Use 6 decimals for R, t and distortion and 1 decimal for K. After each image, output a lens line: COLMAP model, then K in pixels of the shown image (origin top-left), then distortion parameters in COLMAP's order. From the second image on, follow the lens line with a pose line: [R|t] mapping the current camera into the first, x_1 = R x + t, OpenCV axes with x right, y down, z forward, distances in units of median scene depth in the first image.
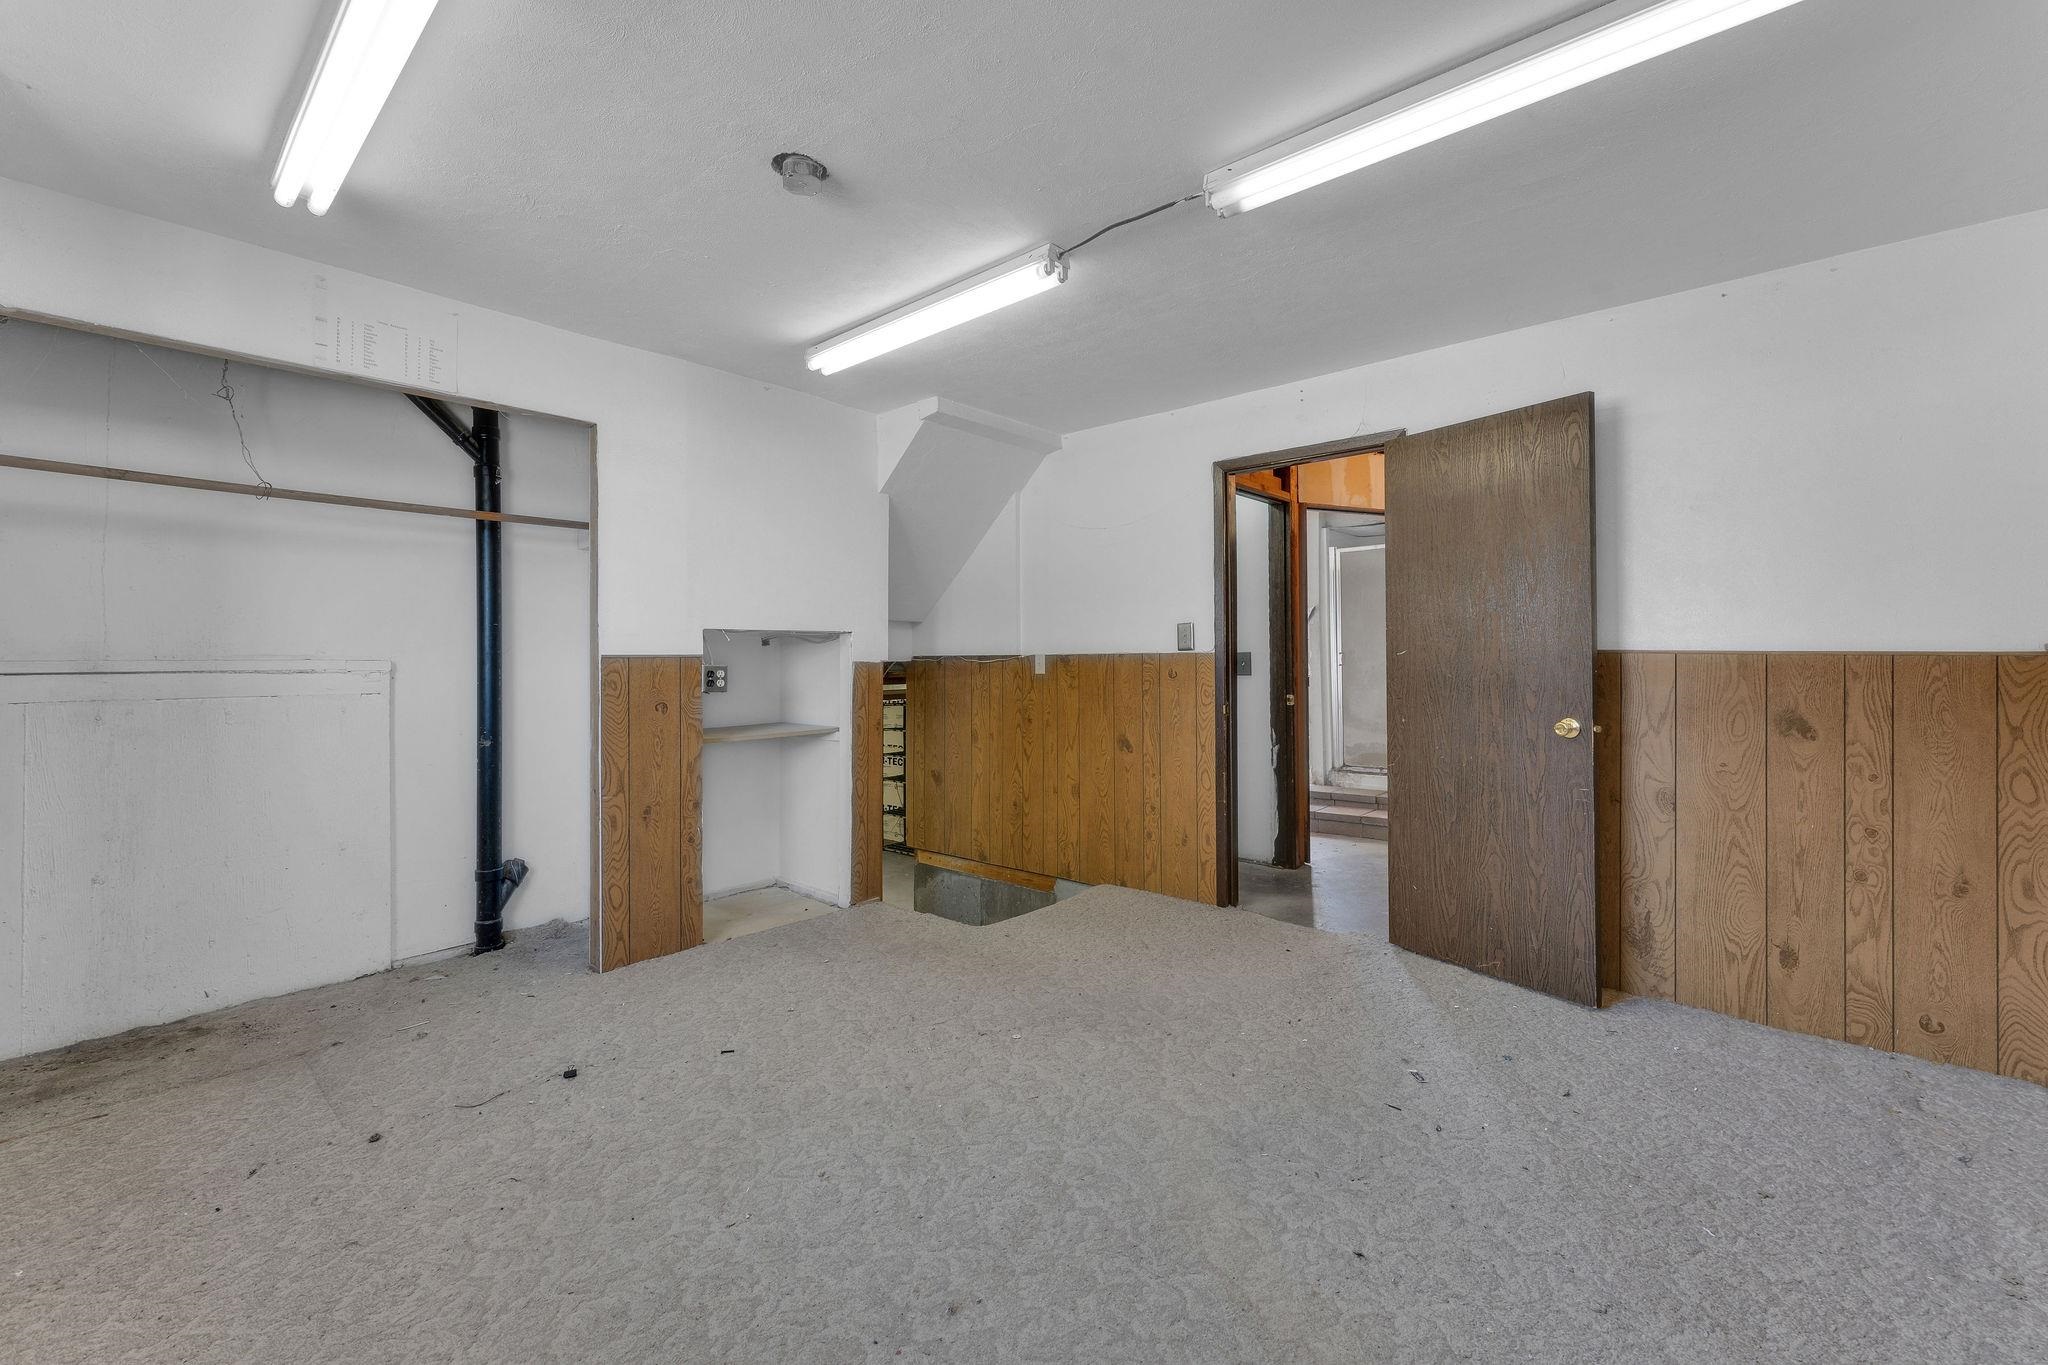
lens RADIAL K [[841.4, 0, 1016.7], [0, 841.4, 653.3], [0, 0, 1]] dist [0.002920, 0.000241]
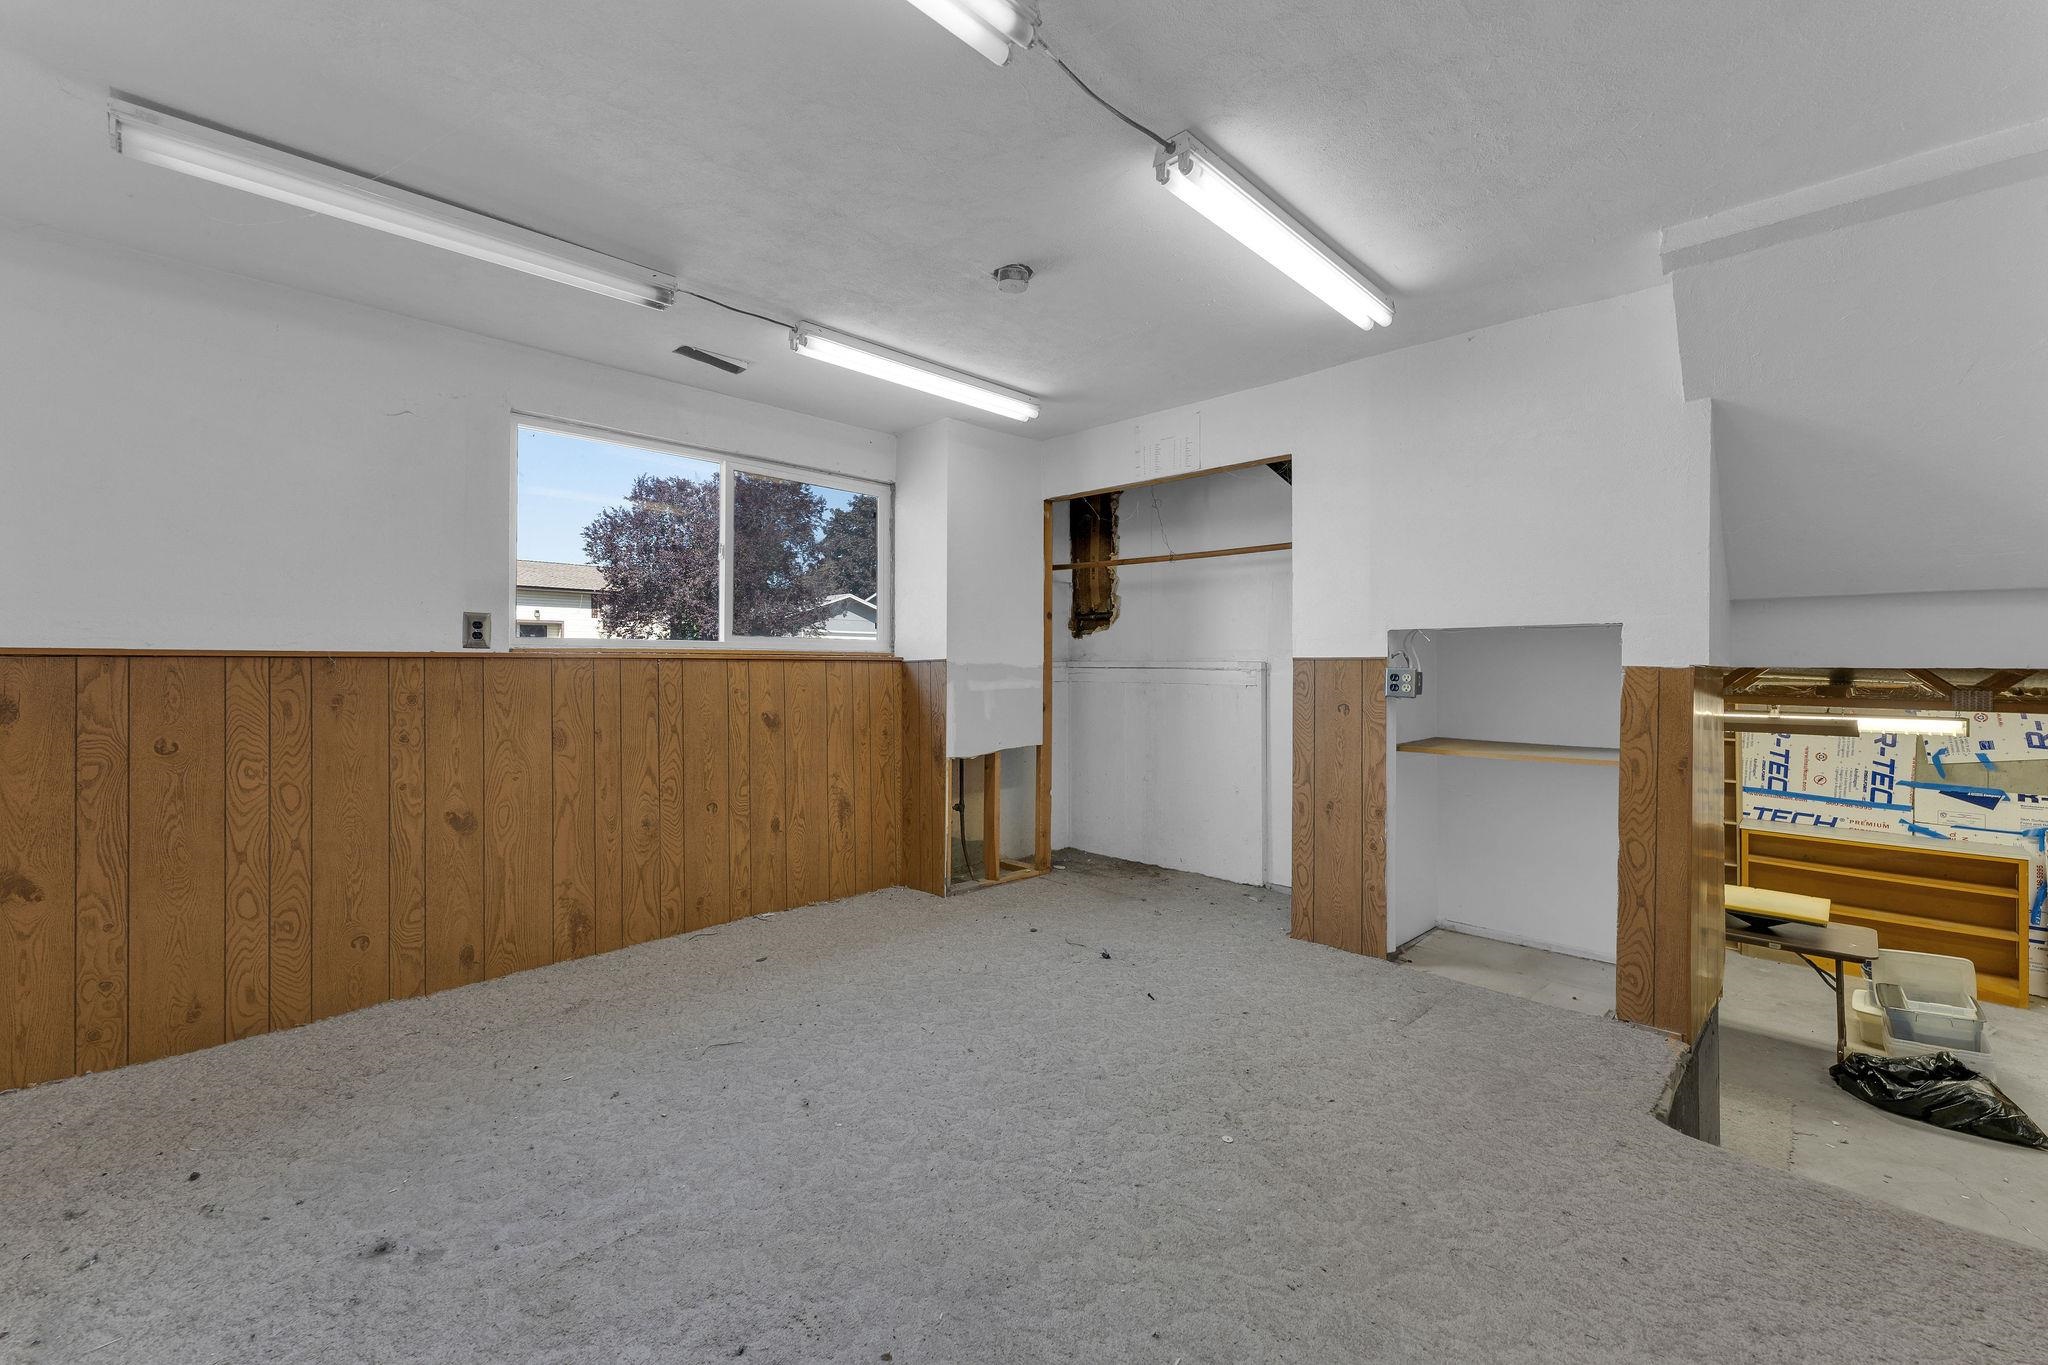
lens RADIAL K [[830.9, 0, 1018.6], [0, 830.9, 668.3], [0, 0, 1]] dist [0.002021, -0.000019]
pose [[-0.043873, 0.010950, -0.998977, 0.600495], [0.001628, 0.999939, 0.010889, 0.003588], [0.999036, -0.001148, -0.043888, 0.642580]]
